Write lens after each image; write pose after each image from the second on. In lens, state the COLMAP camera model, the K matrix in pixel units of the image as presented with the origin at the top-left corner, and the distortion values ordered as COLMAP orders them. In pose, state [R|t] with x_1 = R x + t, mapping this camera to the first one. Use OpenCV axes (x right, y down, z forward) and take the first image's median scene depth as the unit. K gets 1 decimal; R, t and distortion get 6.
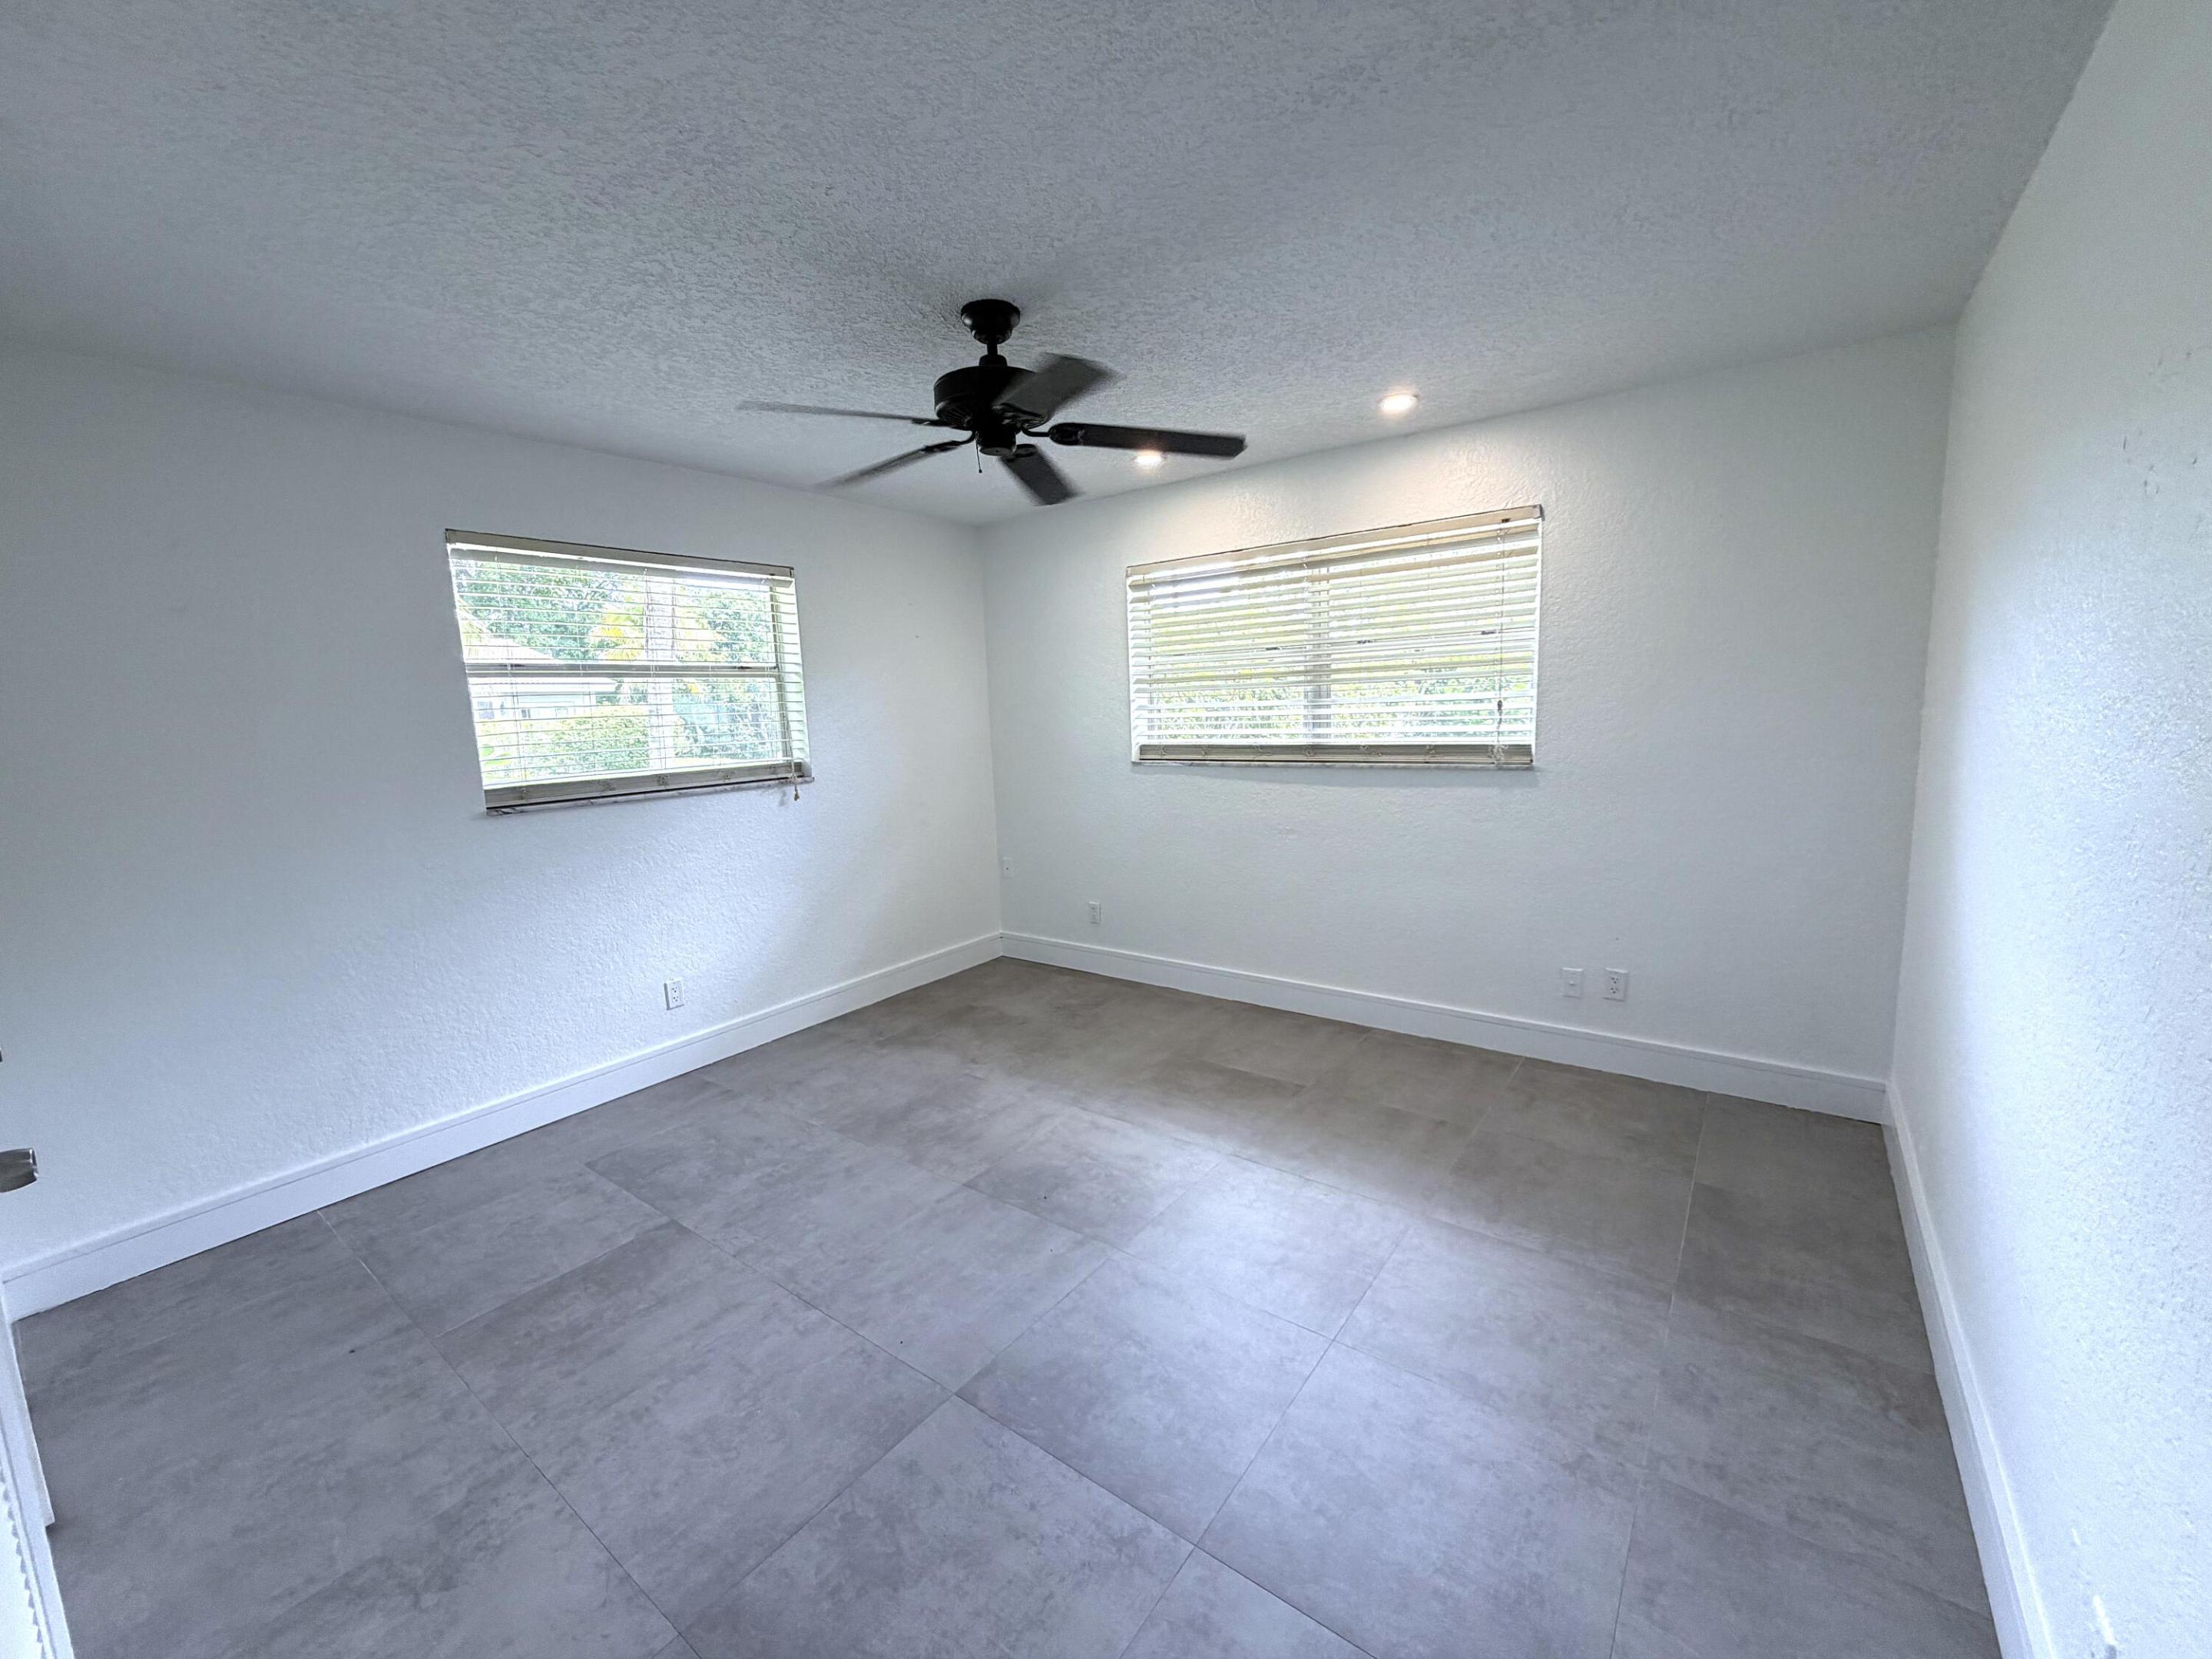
lens RADIAL K [[882.8, 0, 1100.8], [0, 882.8, 832.9], [0, 0, 1]] dist [0.000192, -0.000473]
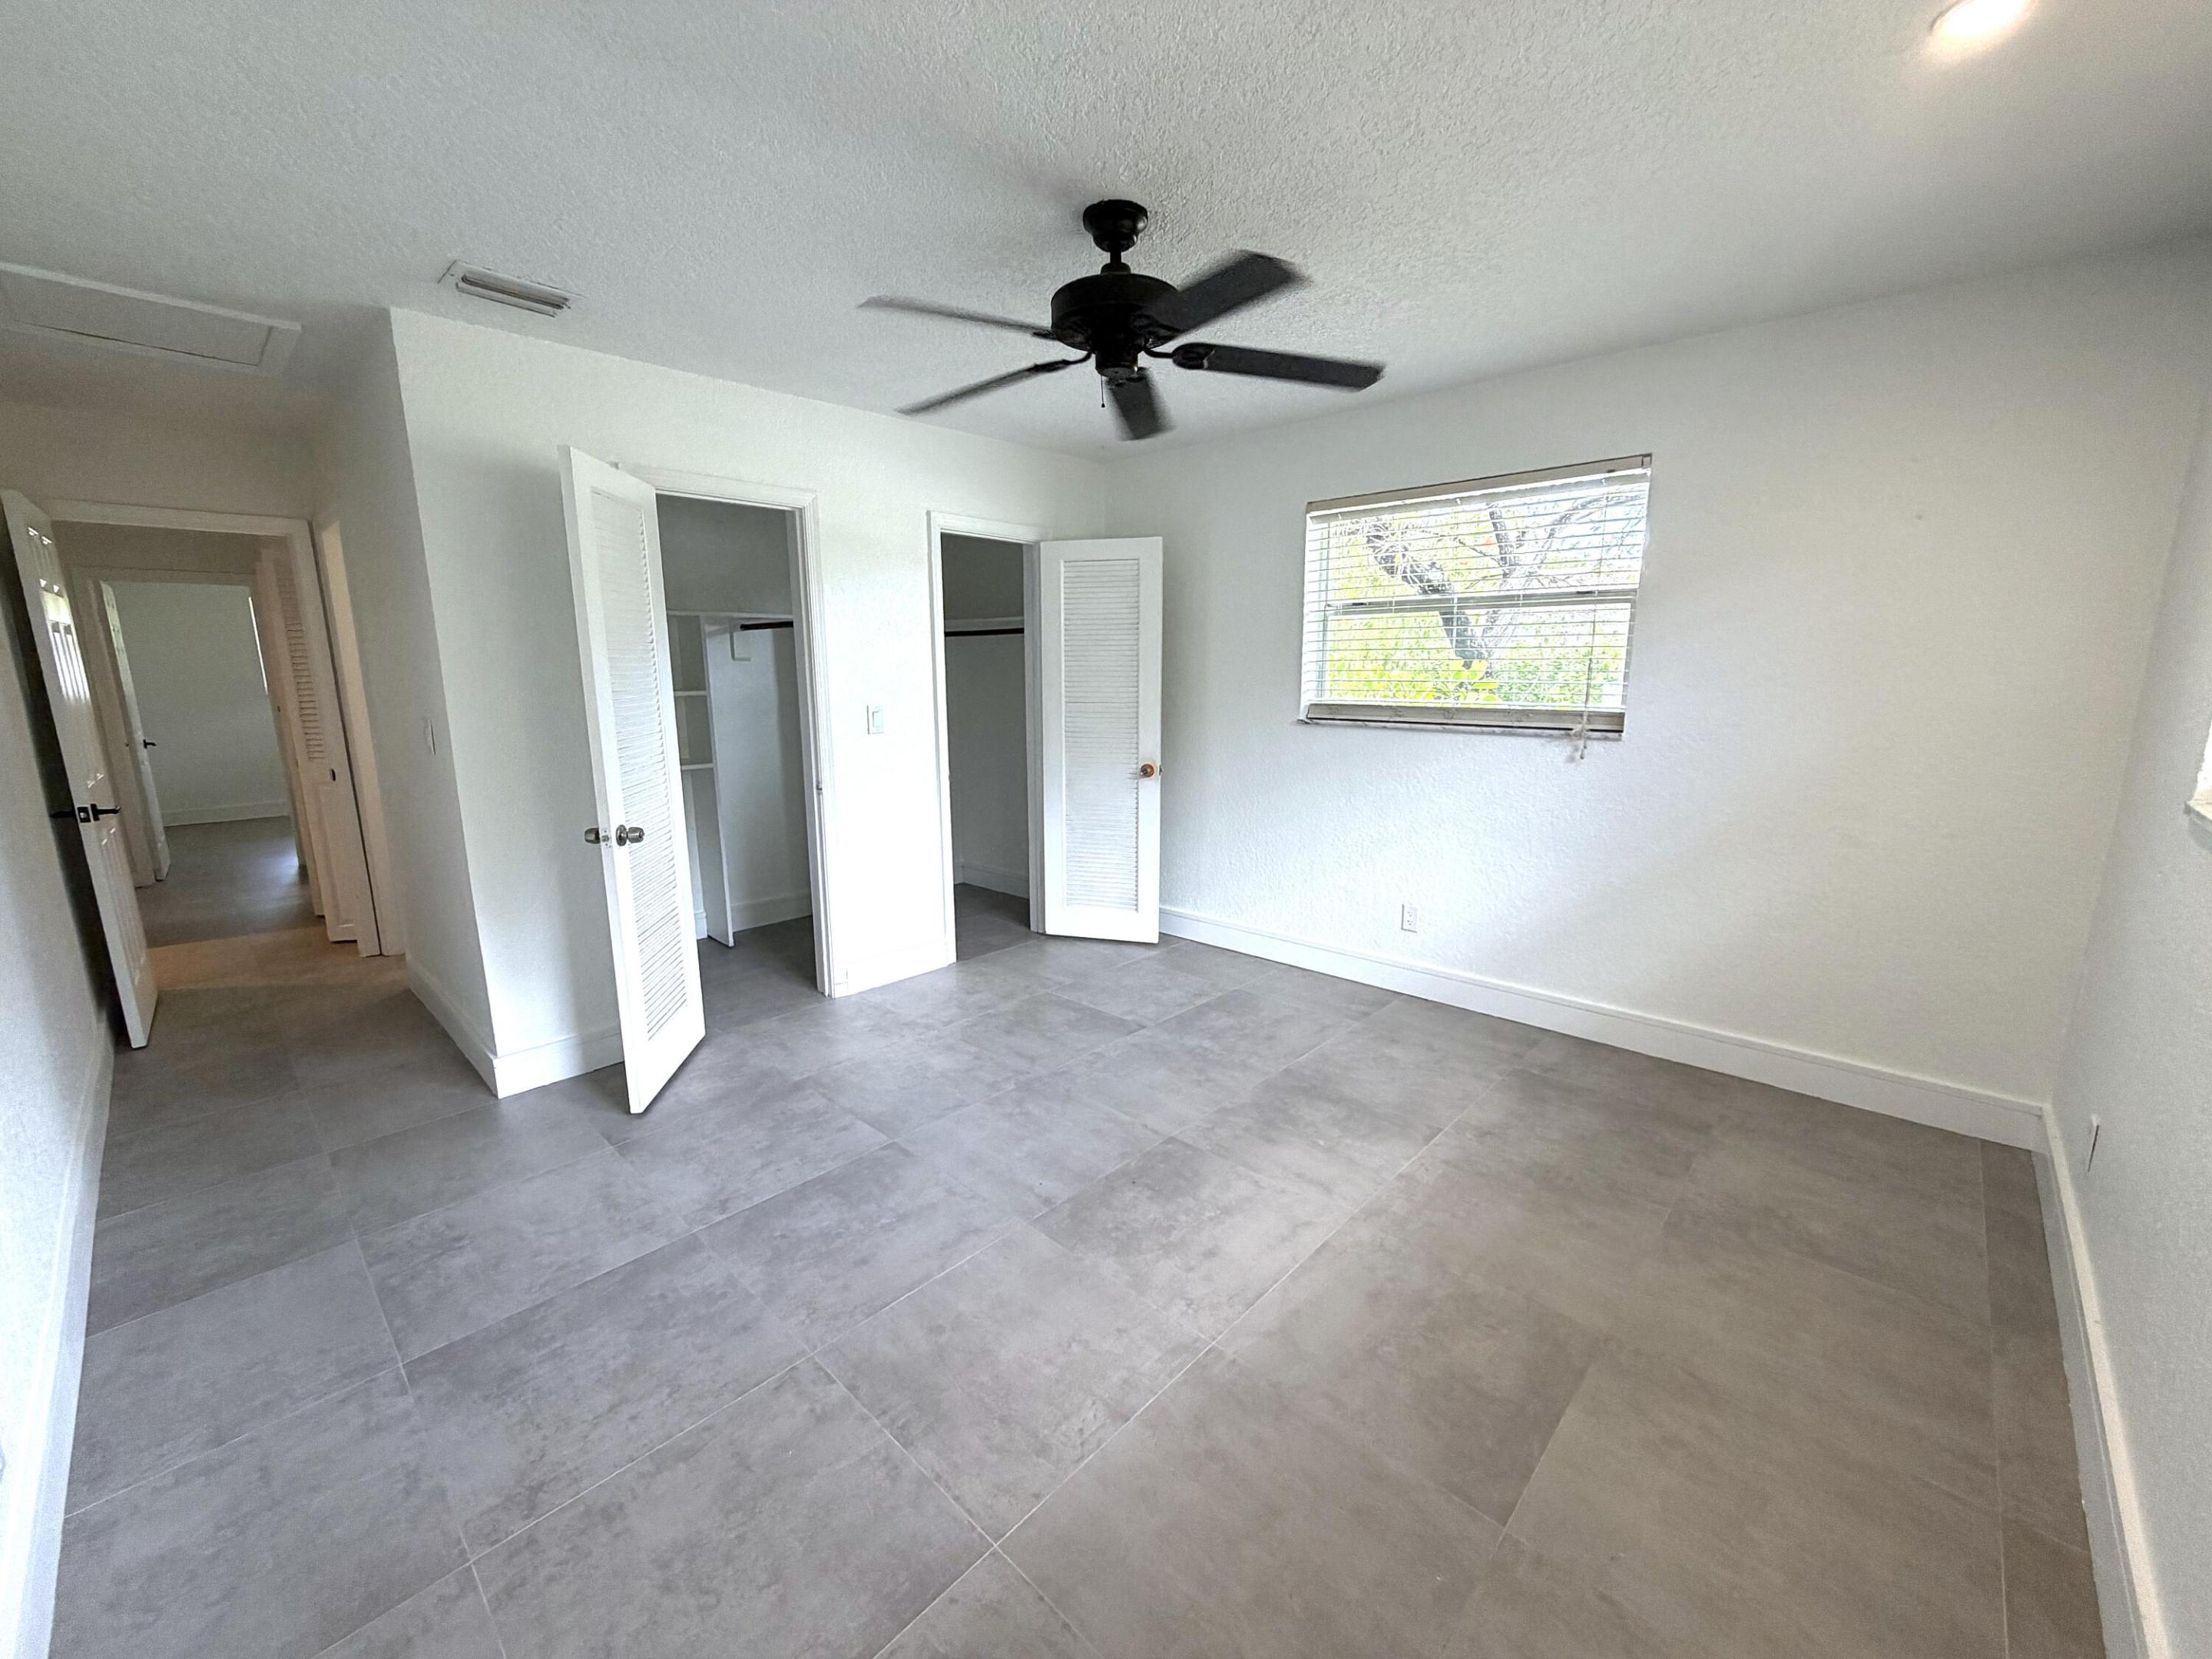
lens RADIAL K [[882.8, 0, 1100.8], [0, 882.8, 832.9], [0, 0, 1]] dist [0.000192, -0.000473]
pose [[-0.108787, 0.228709, -0.967397, 0.616294], [-0.132598, 0.961138, 0.242140, -0.134399], [0.985182, 0.154617, -0.074233, 0.787319]]
